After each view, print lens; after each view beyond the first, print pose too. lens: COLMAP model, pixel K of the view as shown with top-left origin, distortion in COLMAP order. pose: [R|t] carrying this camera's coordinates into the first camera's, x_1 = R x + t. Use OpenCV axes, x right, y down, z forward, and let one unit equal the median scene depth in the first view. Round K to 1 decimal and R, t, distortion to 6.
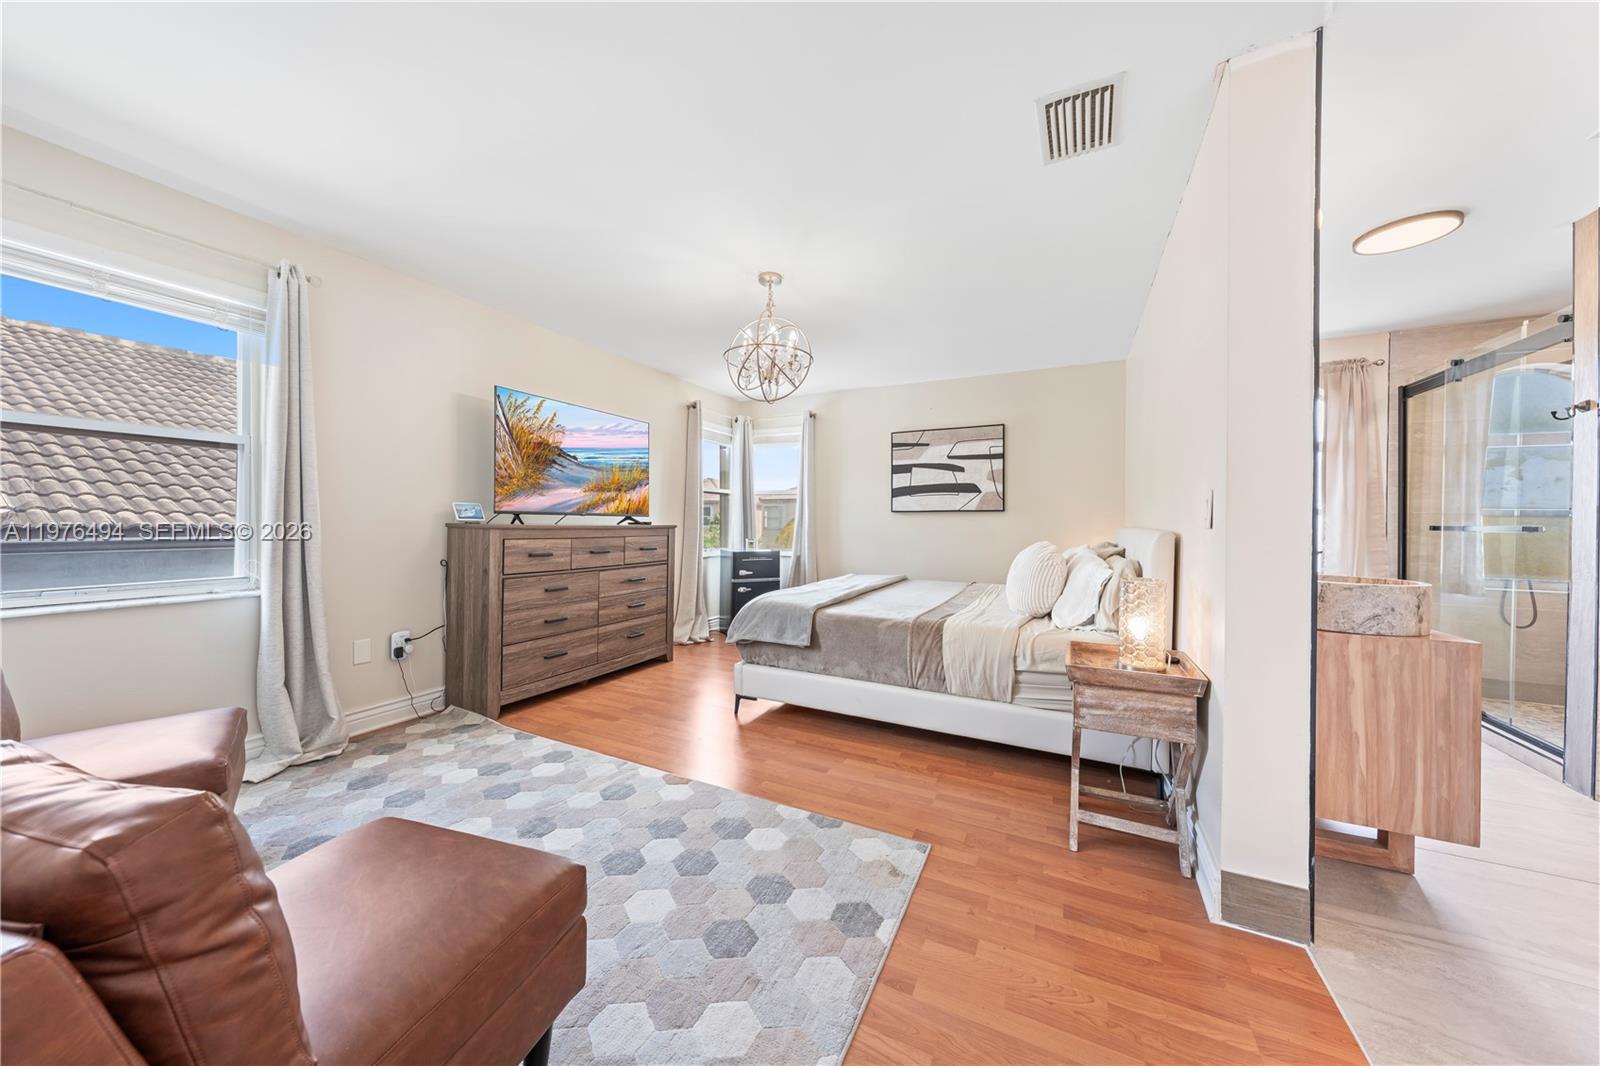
lens RADIAL K [[542.9, 0, 794.6], [0, 542.9, 528.2], [0, 0, 1]] dist [-0.006657, 0.001116]
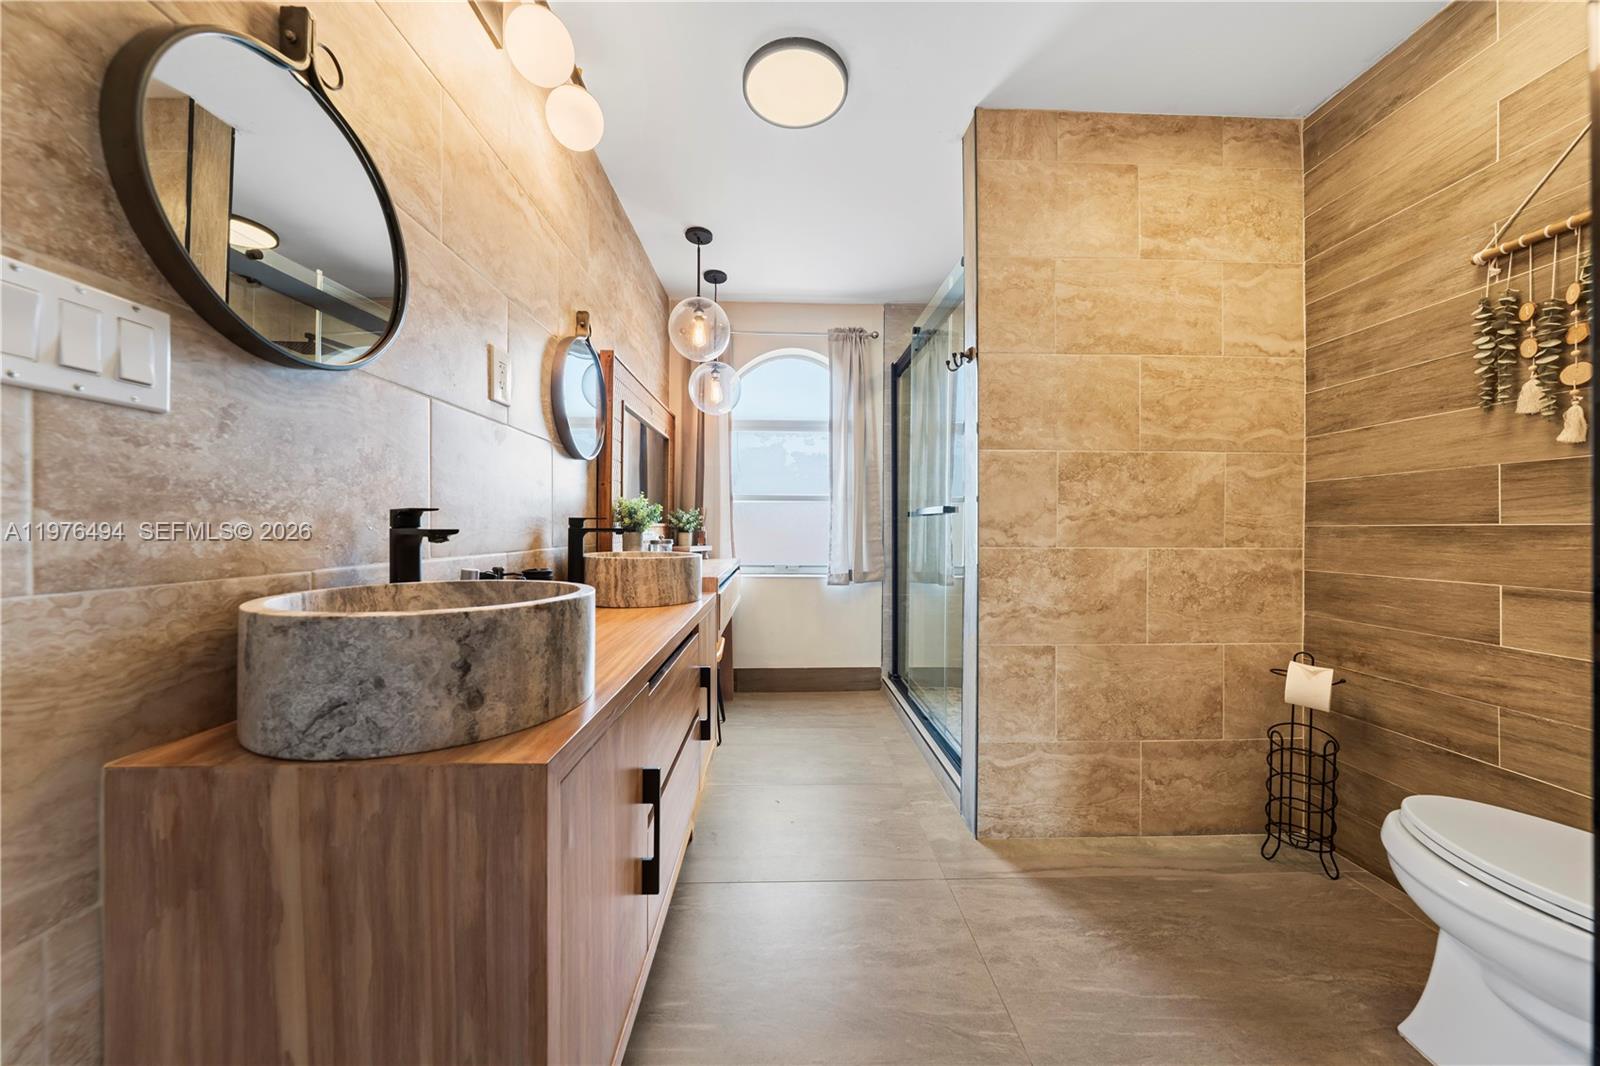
lens RADIAL K [[542.9, 0, 798.3], [0, 542.9, 528.4], [0, 0, 1]] dist [-0.006657, 0.001116]
pose [[0.880363, -0.003107, 0.474290, 0.733644], [0.004615, 0.999987, -0.002014, 0.032053], [-0.474277, 0.003962, 0.880367, 0.345843]]
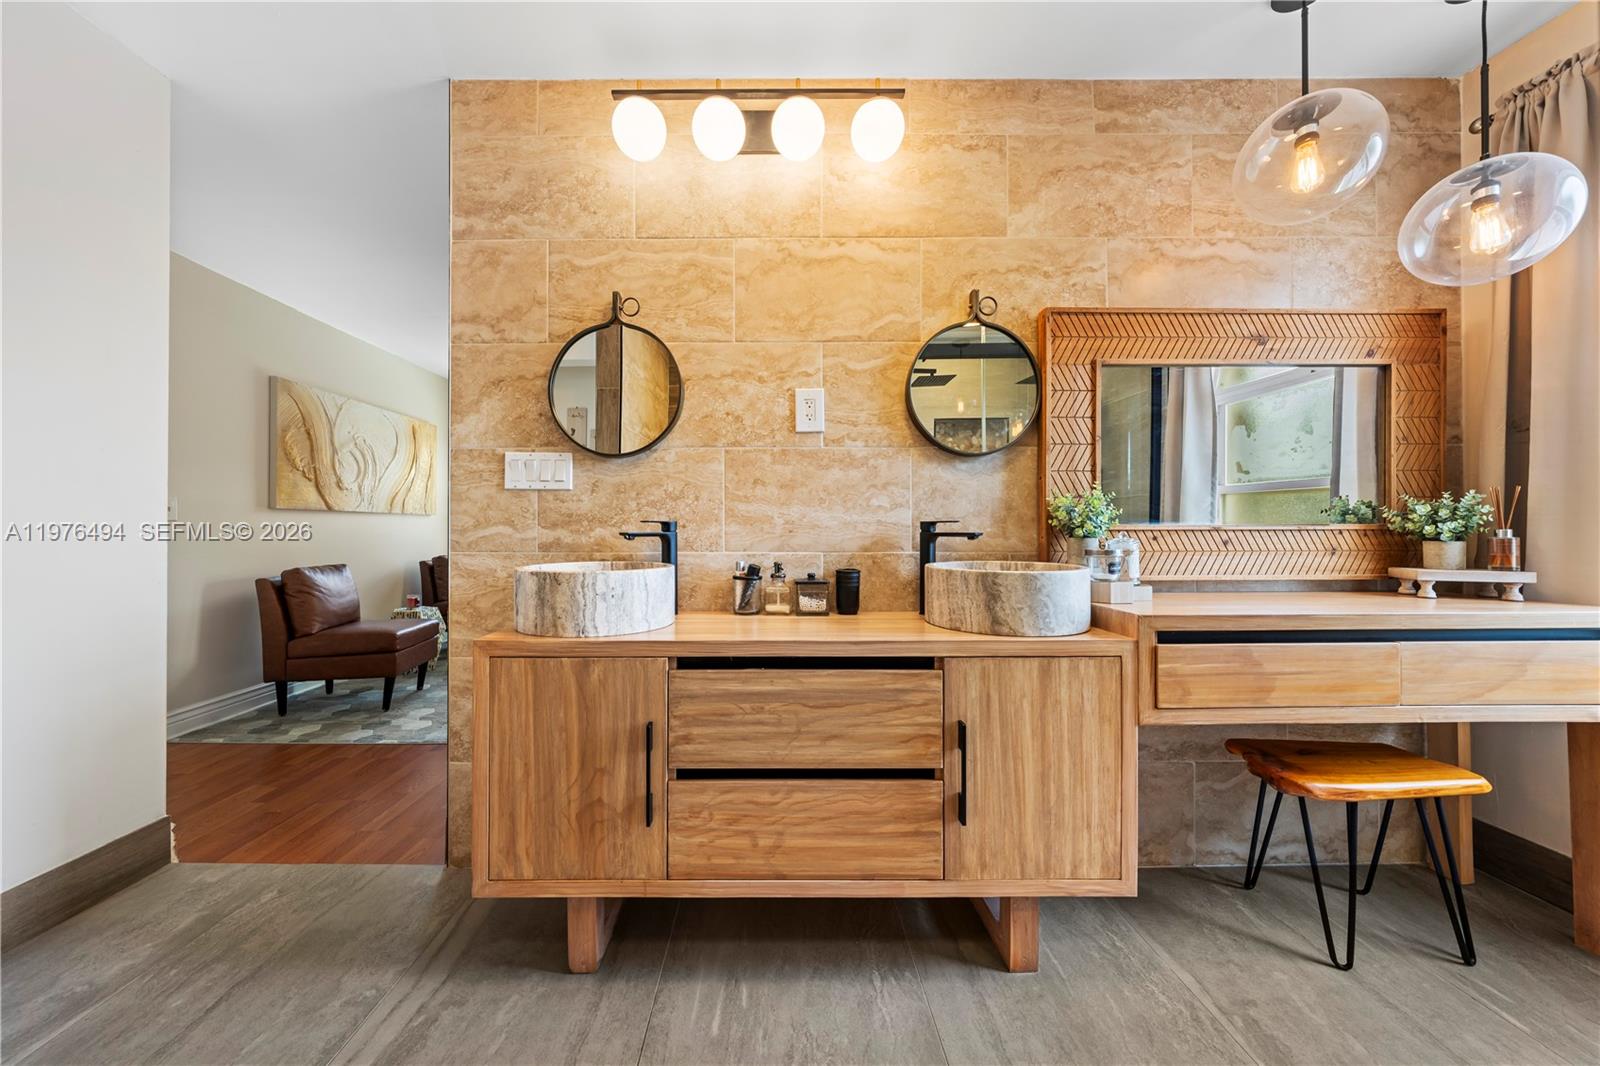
lens RADIAL K [[542.9, 0, 795.7], [0, 542.9, 534.0], [0, 0, 1]] dist [-0.006657, 0.001116]
pose [[0.447331, -0.006461, -0.894345, 1.232799], [-0.004564, 0.999944, -0.009507, 0.037027], [0.894357, 0.008334, 0.447277, 0.602226]]
